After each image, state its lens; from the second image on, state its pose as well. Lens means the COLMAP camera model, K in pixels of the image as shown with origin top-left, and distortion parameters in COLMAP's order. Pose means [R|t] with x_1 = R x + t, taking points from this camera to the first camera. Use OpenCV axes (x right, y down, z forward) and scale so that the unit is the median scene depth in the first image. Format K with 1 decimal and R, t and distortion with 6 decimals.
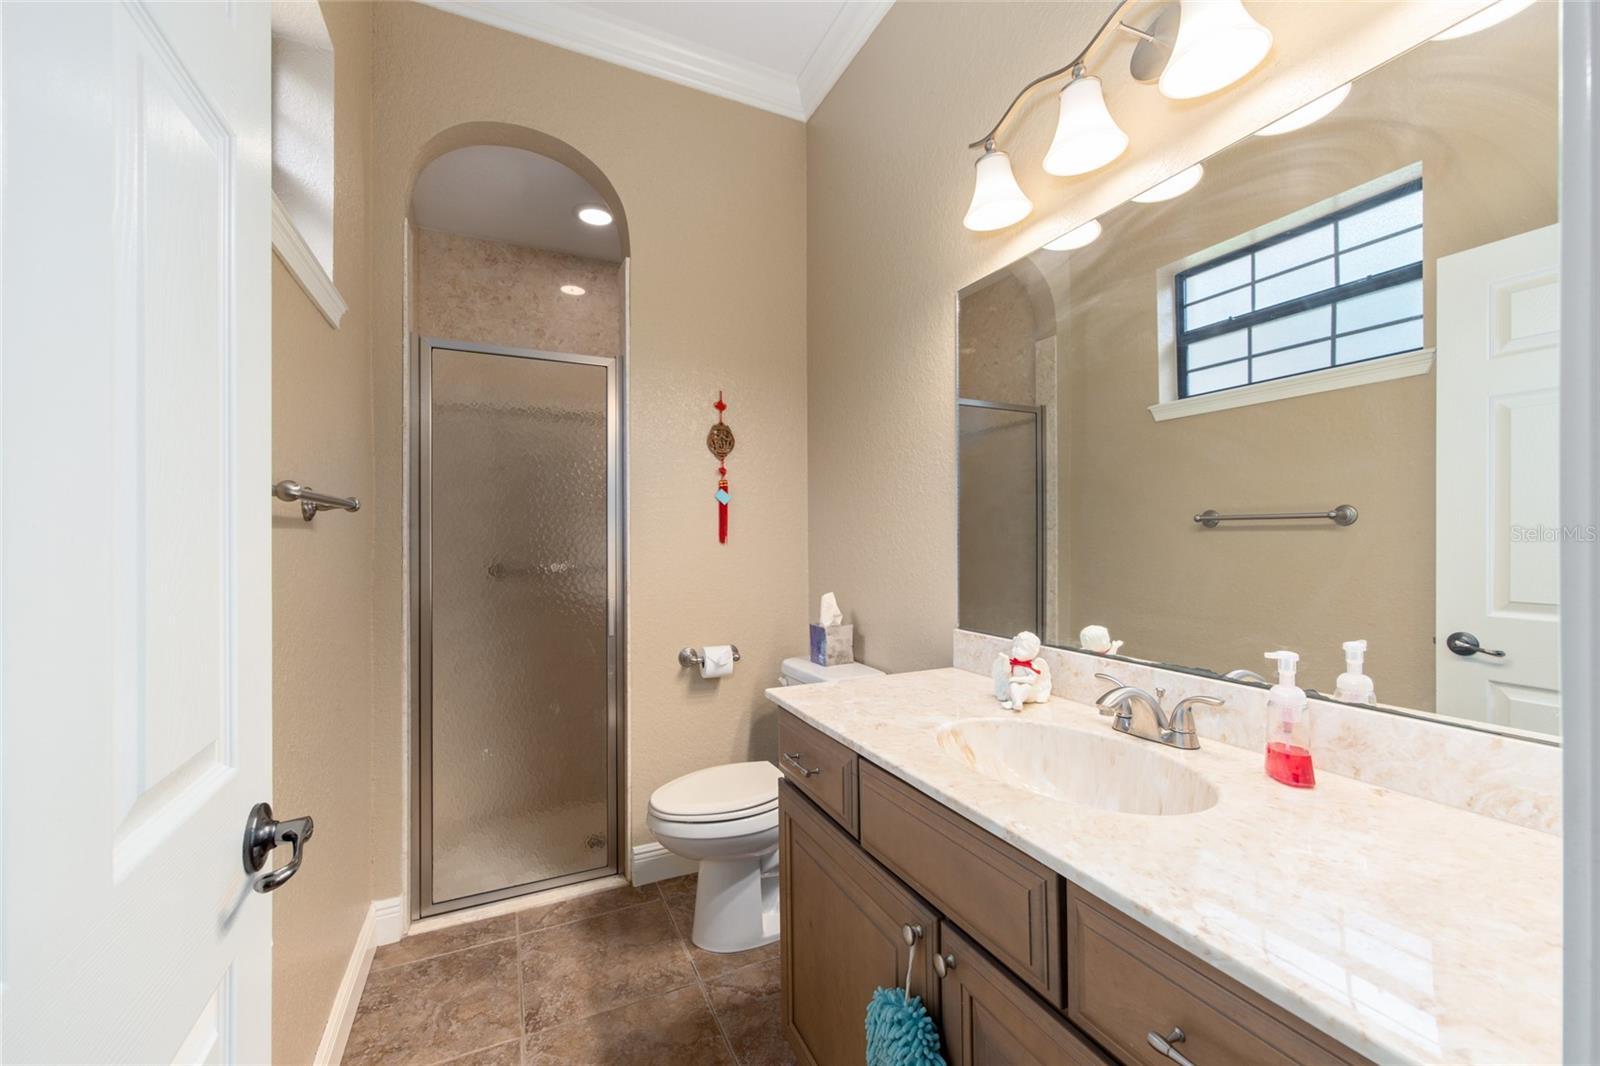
lens RADIAL K [[633.0, 0, 800.6], [0, 633.0, 533.2], [0, 0, 1]] dist [0.001163, 0.000669]
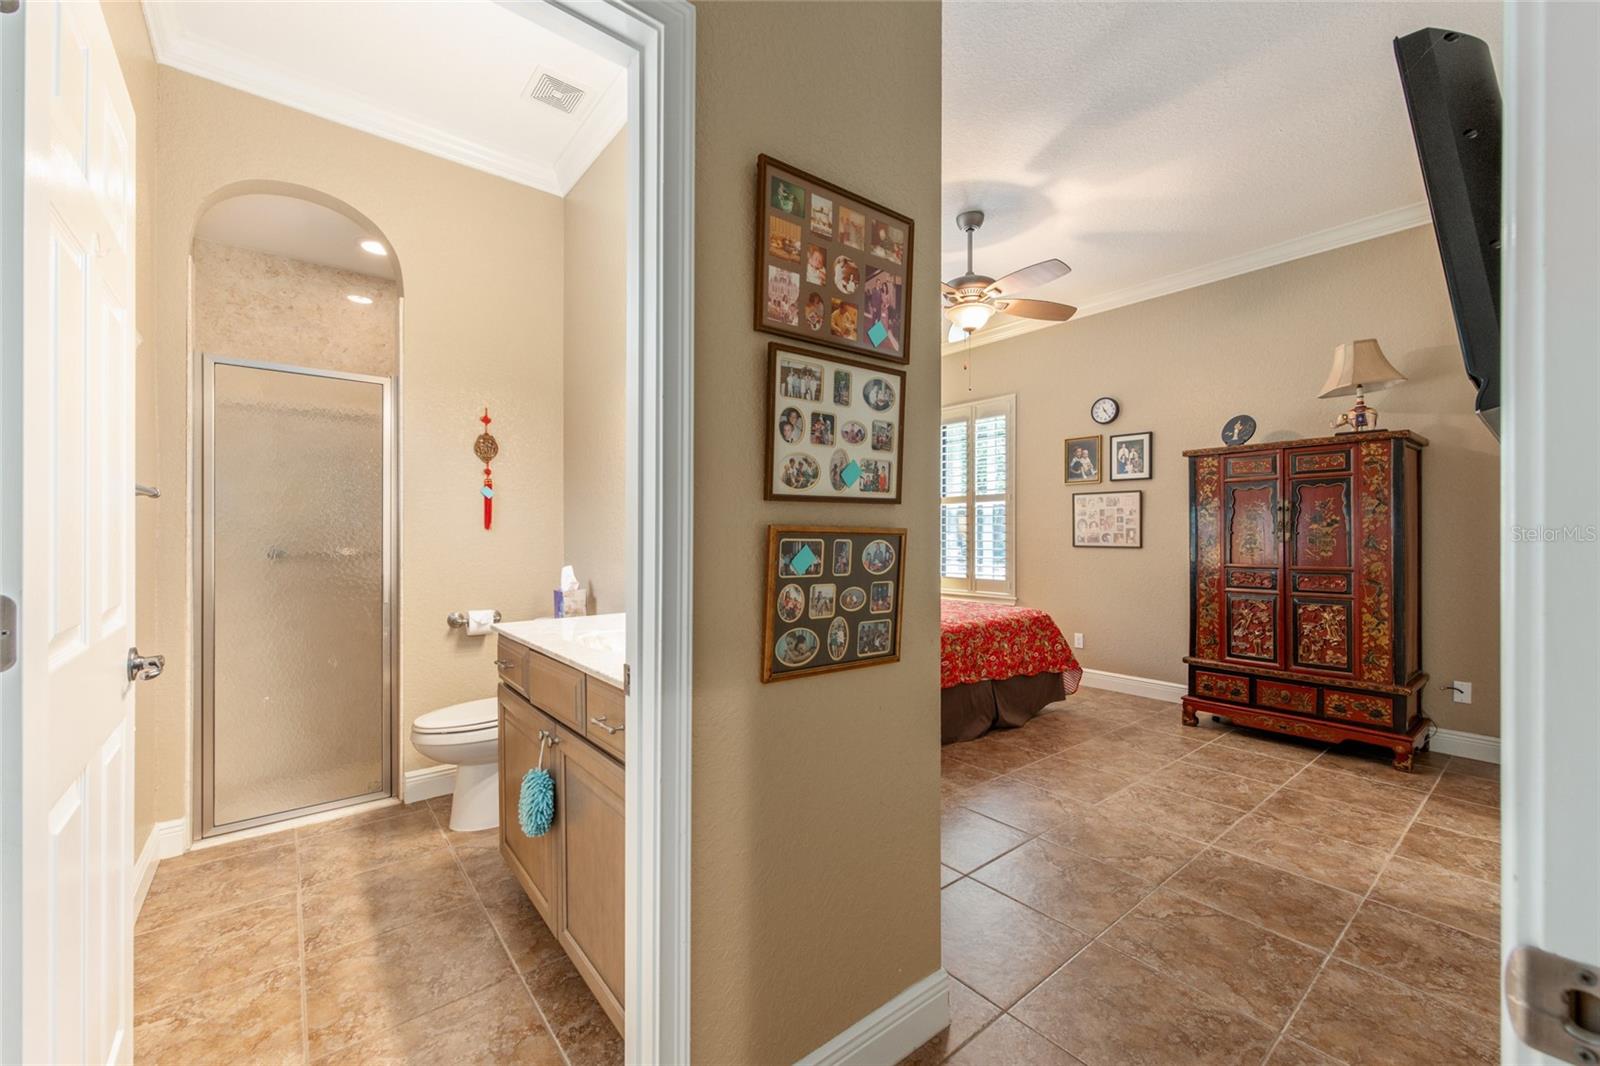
lens RADIAL K [[633.0, 0, 798.3], [0, 633.0, 534.8], [0, 0, 1]] dist [0.001163, 0.000669]
pose [[0.971263, 0.005518, 0.237945, 0.199677], [-0.006985, 0.999961, 0.005326, 0.018008], [-0.237907, -0.006835, 0.971264, -0.415348]]
